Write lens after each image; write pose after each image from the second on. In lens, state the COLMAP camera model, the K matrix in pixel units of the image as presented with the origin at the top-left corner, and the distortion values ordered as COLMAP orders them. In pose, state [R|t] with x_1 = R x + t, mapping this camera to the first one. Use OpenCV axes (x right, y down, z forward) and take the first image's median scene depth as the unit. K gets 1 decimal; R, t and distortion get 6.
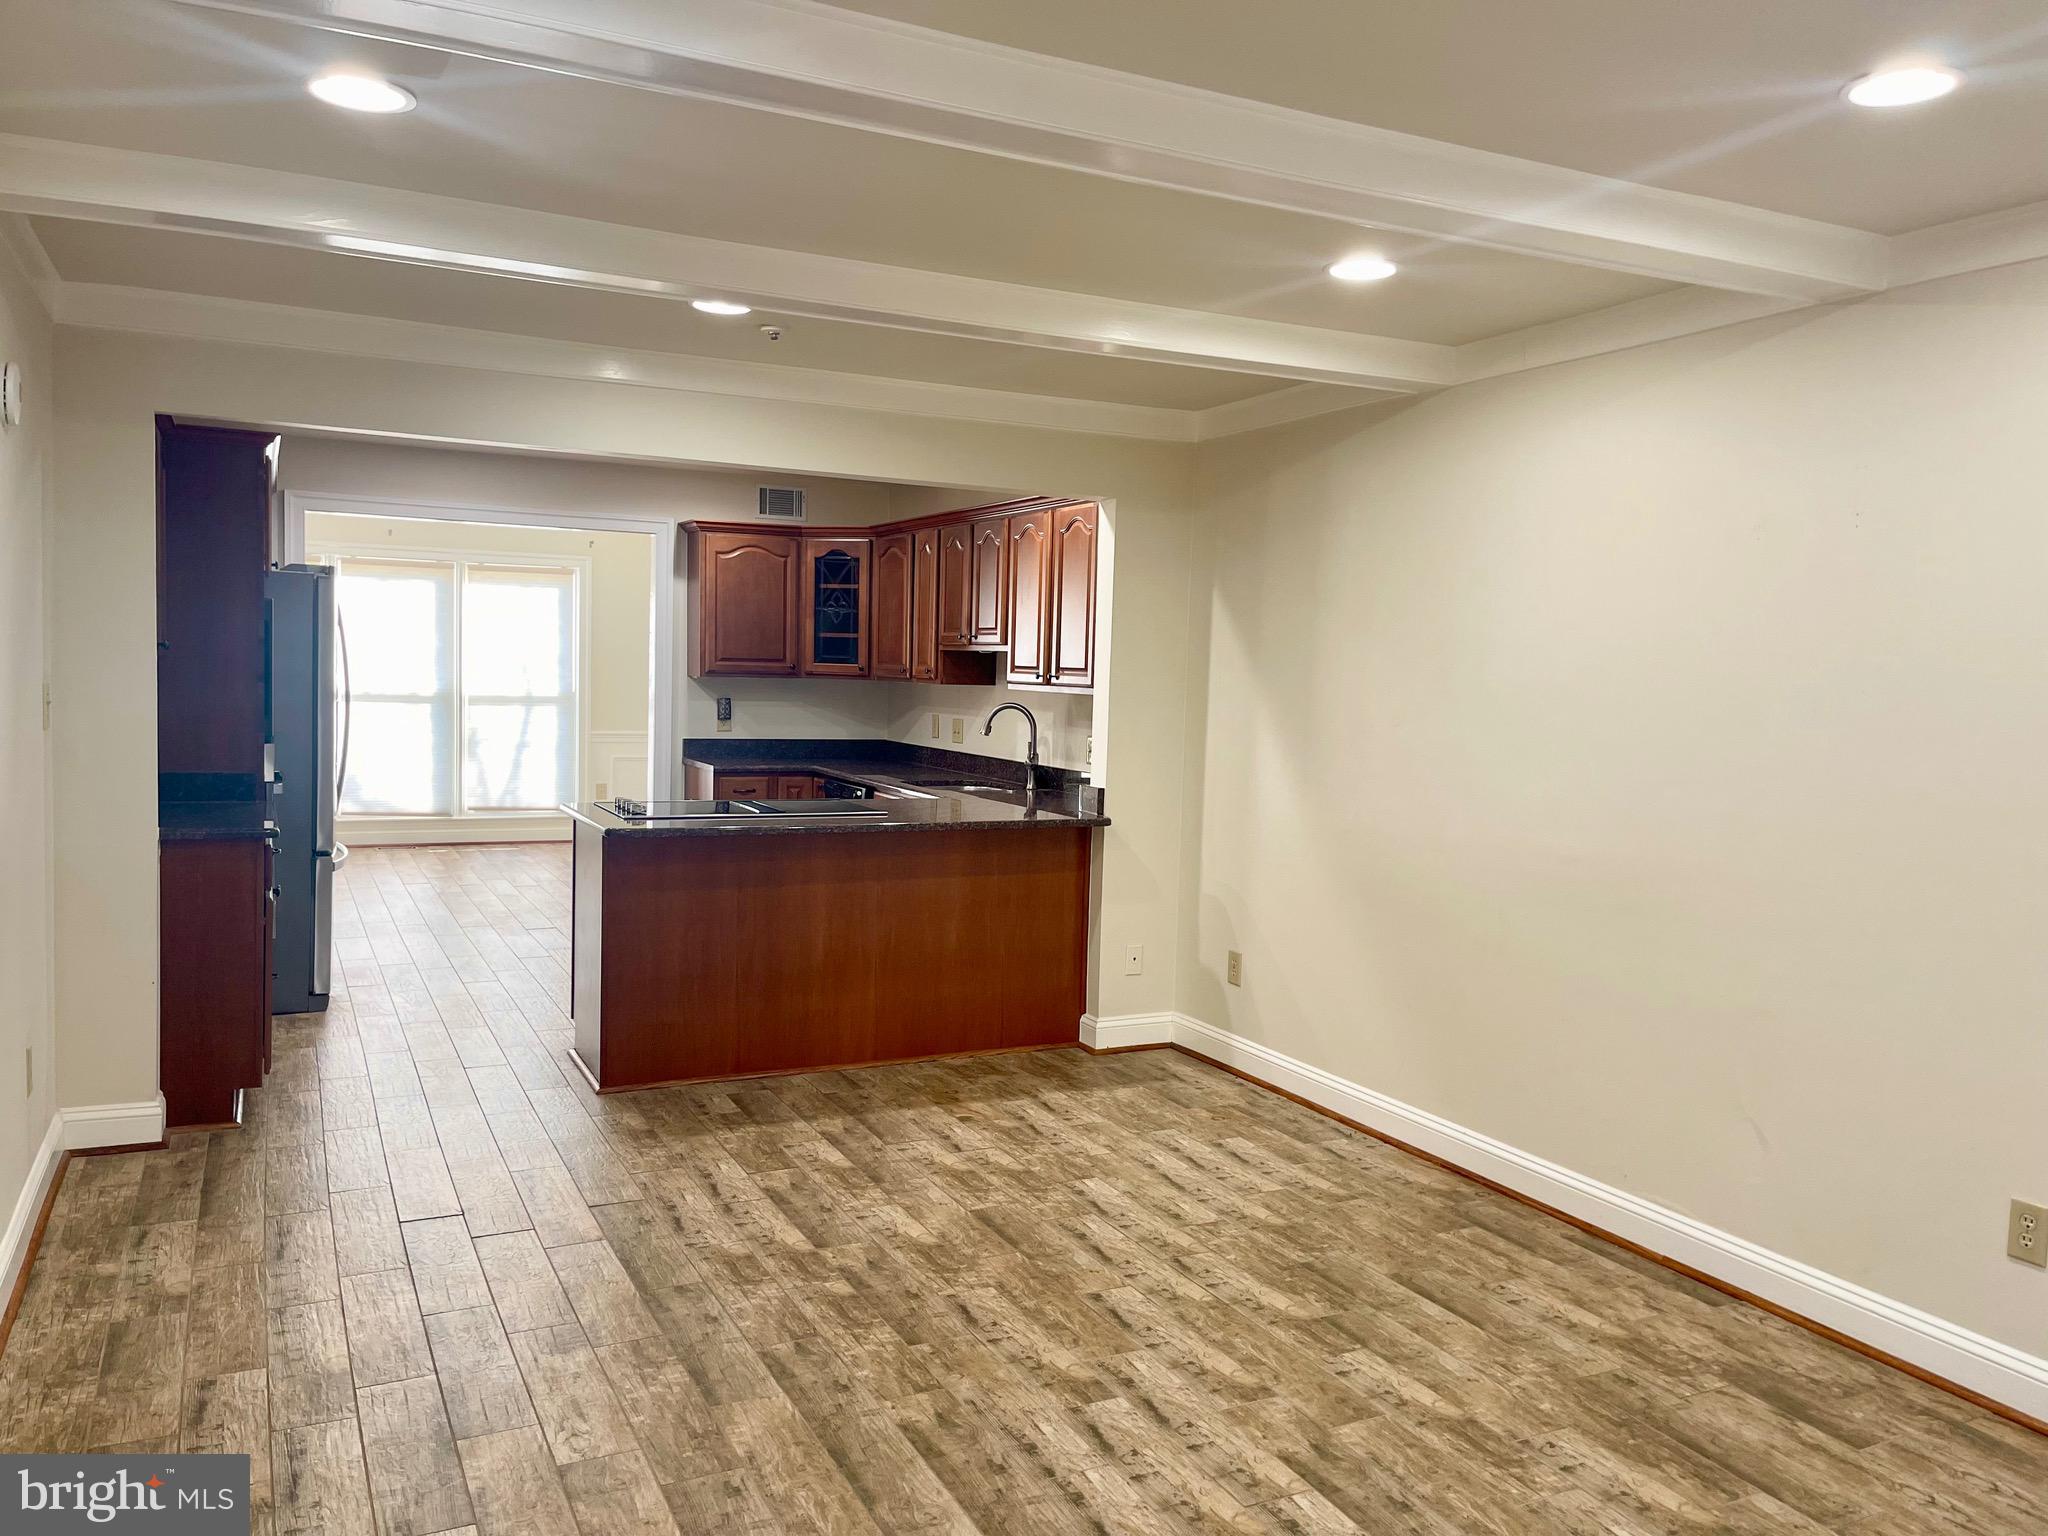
lens RADIAL K [[1539.7, 0, 1003.0], [0, 1539.7, 762.0], [0, 0, 1]] dist [0.007031, -0.004297]
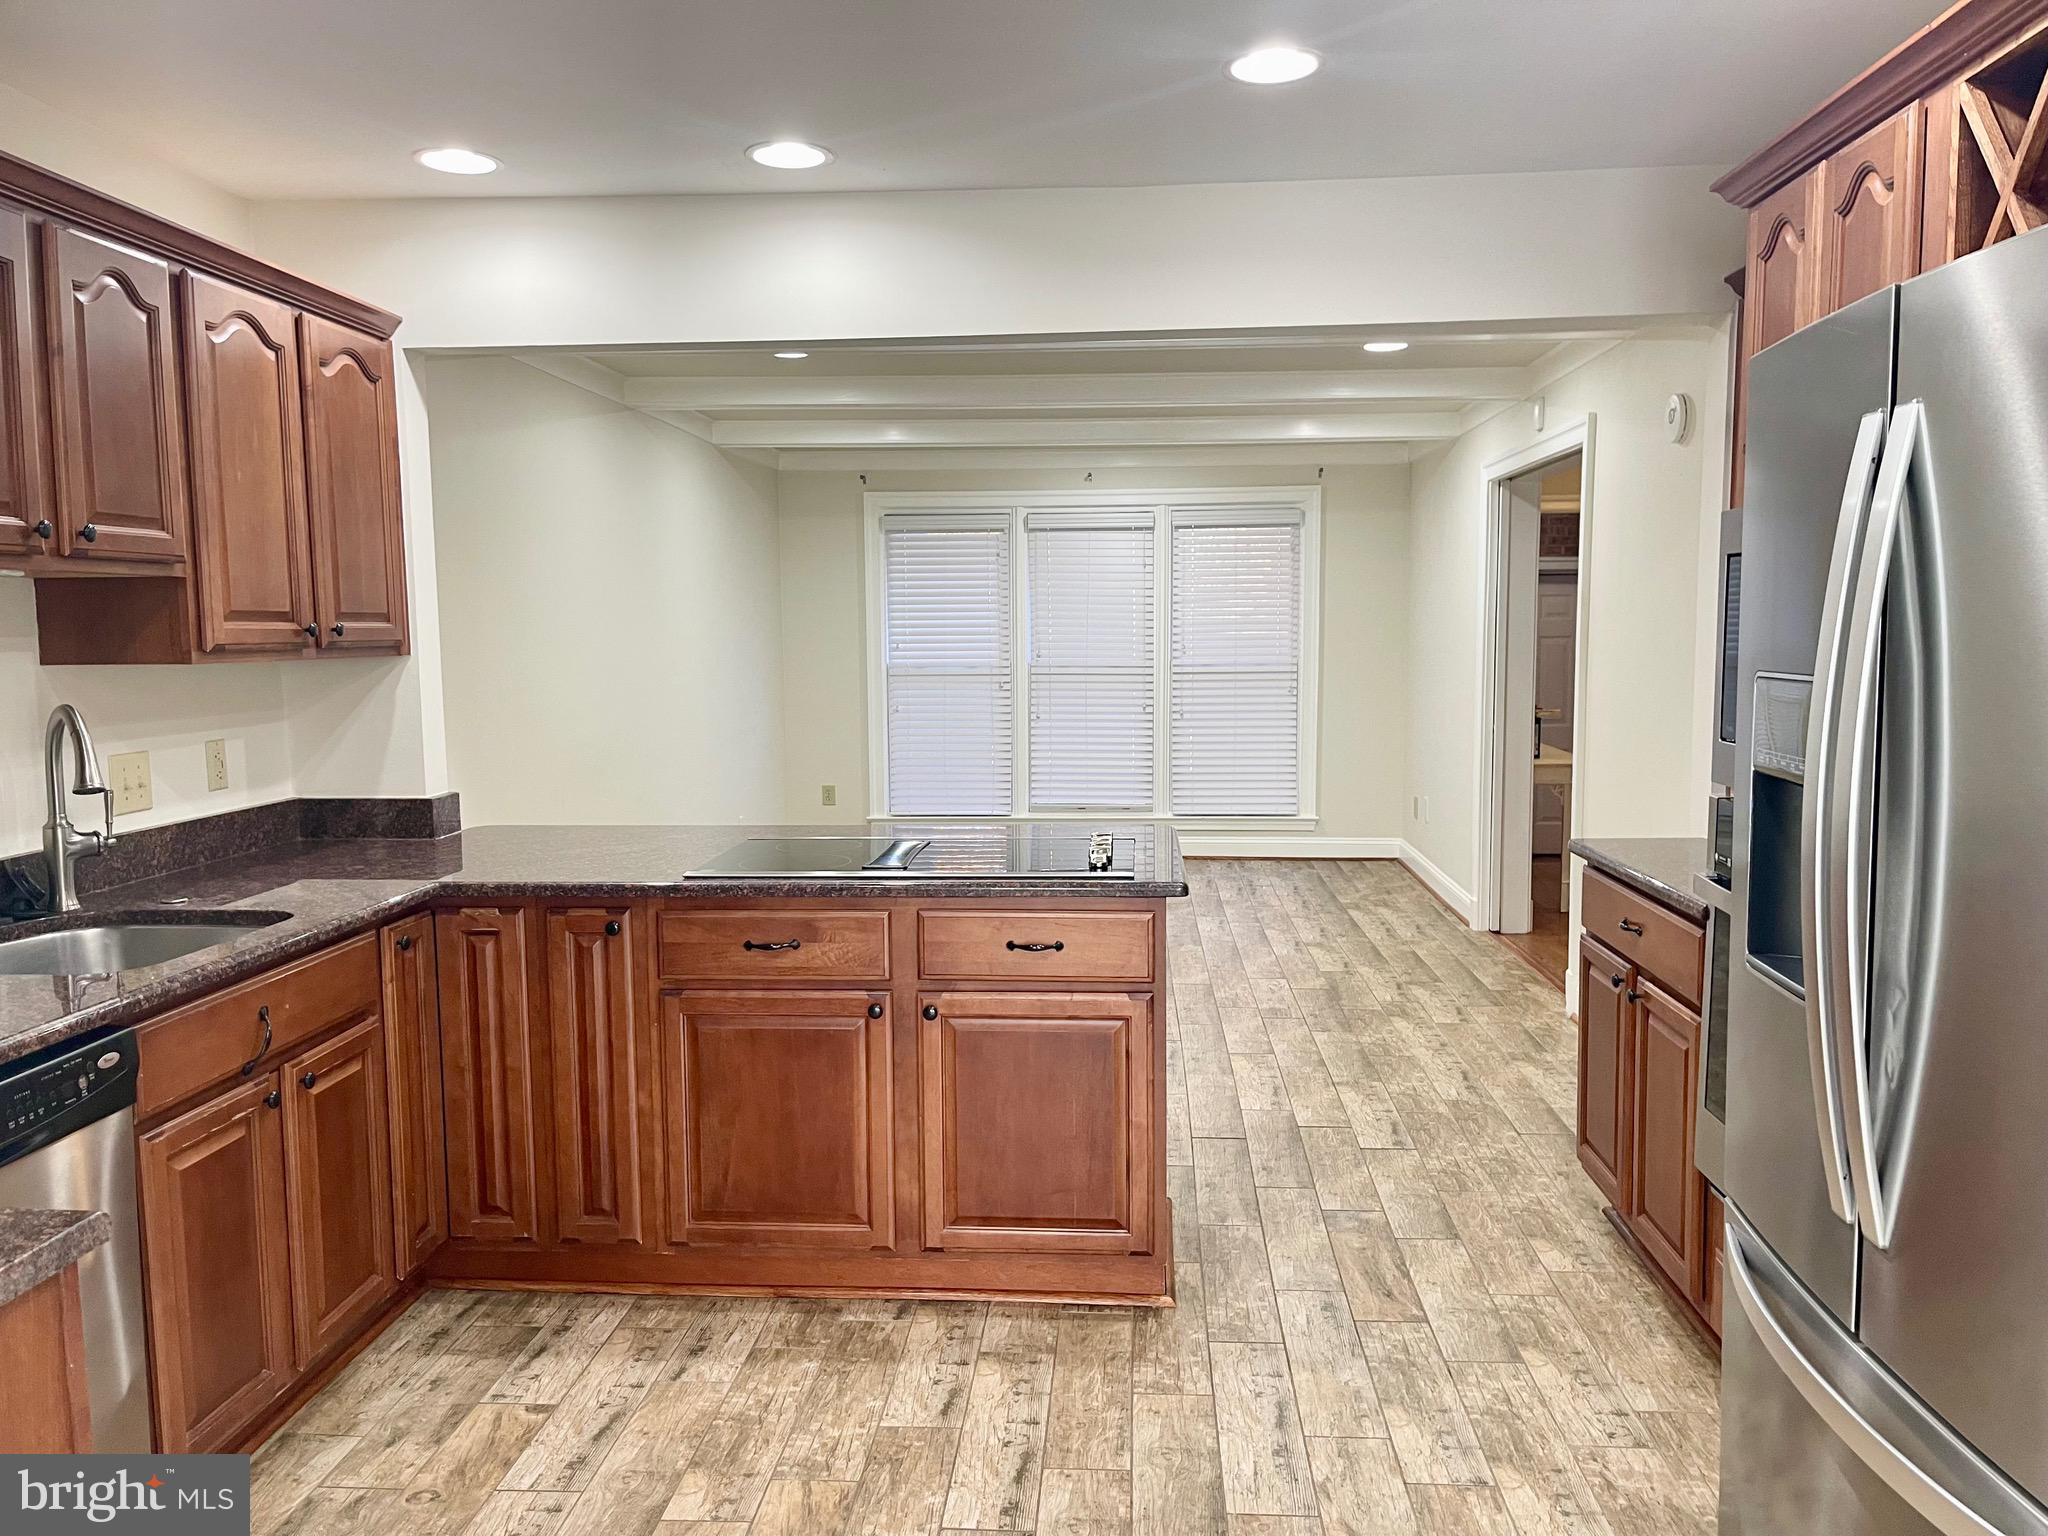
lens RADIAL K [[1539.7, 0, 1031.2], [0, 1539.7, 770.8], [0, 0, 1]] dist [0.007031, -0.004297]
pose [[-0.867295, -0.070024, 0.492844, -0.721389], [0.015711, 0.985713, 0.167699, -0.144071], [-0.497546, 0.153187, -0.853804, 2.091892]]
